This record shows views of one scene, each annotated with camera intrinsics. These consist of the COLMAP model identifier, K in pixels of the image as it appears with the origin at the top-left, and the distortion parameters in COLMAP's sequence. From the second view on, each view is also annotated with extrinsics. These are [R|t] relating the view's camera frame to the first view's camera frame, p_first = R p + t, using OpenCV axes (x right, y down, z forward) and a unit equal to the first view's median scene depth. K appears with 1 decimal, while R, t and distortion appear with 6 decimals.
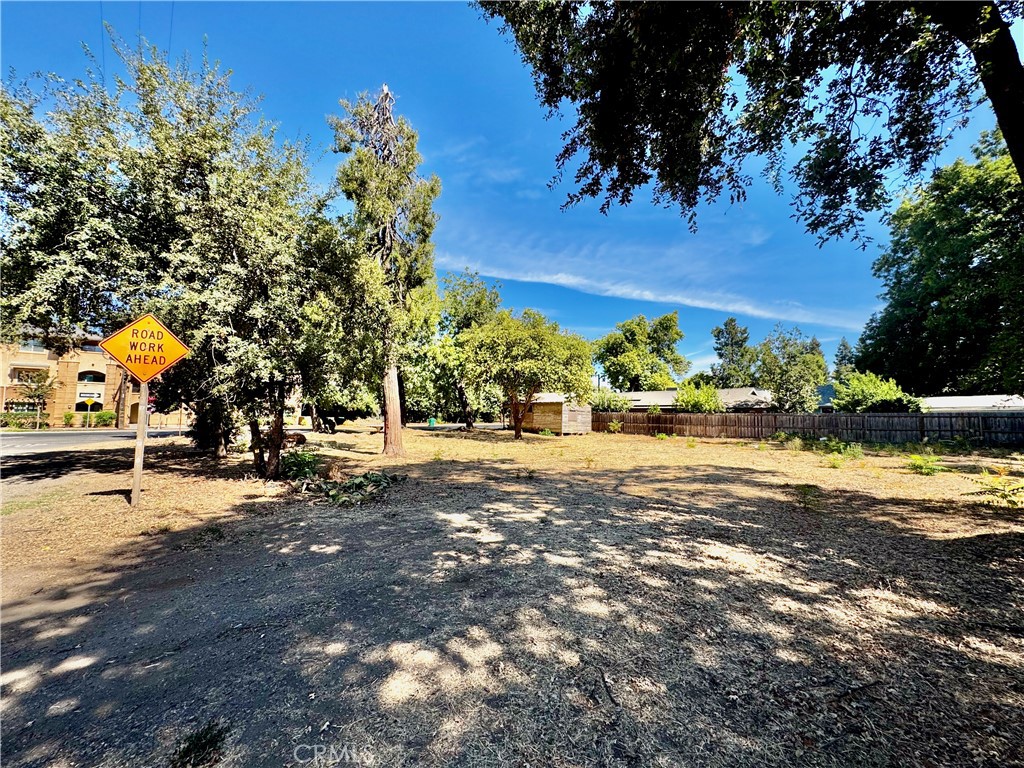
lens RADIAL K [[406.4, 0, 508.8], [0, 406.4, 381.3], [0, 0, 1]] dist [-0.009144, 0.001114]
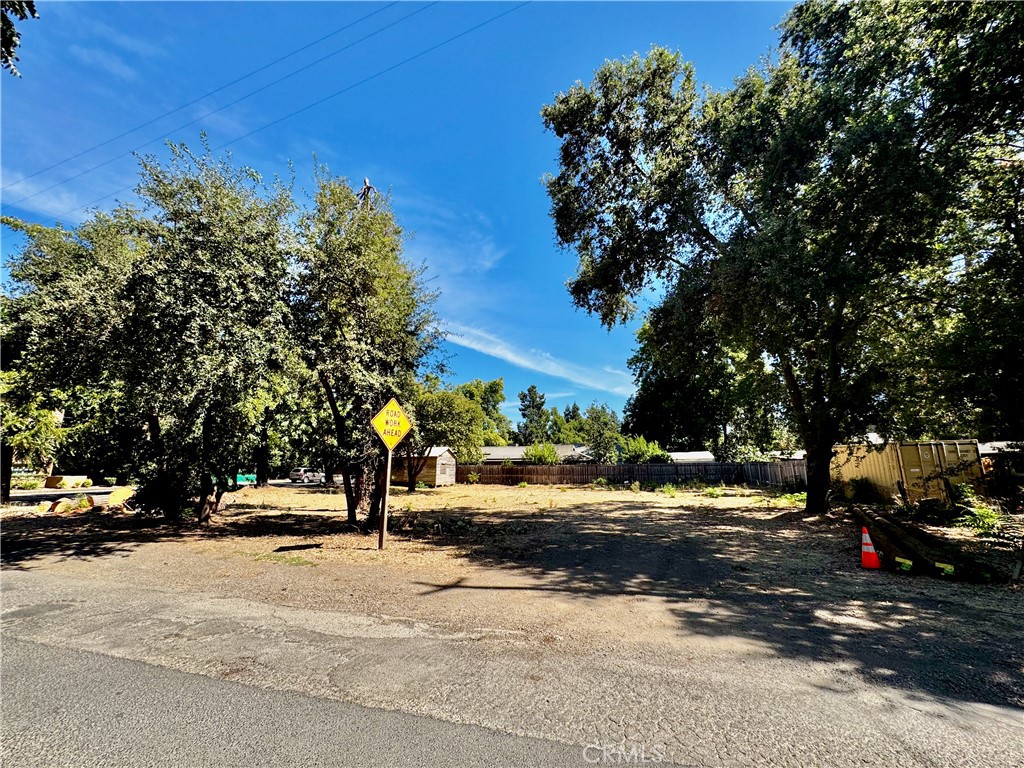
lens RADIAL K [[406.4, 0, 512.3], [0, 406.4, 390.2], [0, 0, 1]] dist [-0.009144, 0.001114]
pose [[0.867615, 0.076854, 0.491262, -0.674023], [-0.025958, 0.993636, -0.109603, -0.032022], [-0.496559, 0.082341, 0.864089, -0.181728]]
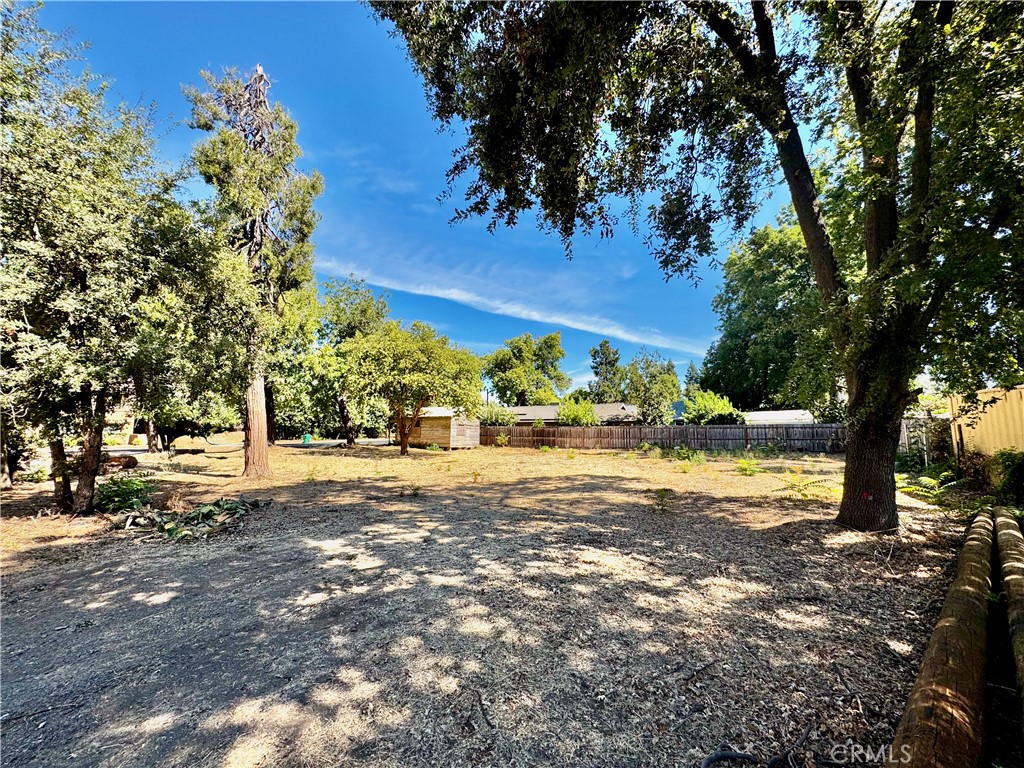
lens RADIAL K [[406.4, 0, 509.3], [0, 406.4, 380.3], [0, 0, 1]] dist [-0.009144, 0.001114]
pose [[0.963989, 0.021577, 0.265066, 0.011418], [-0.011661, 0.999174, -0.038927, -0.000074], [-0.265687, 0.034434, 0.963444, 0.007611]]
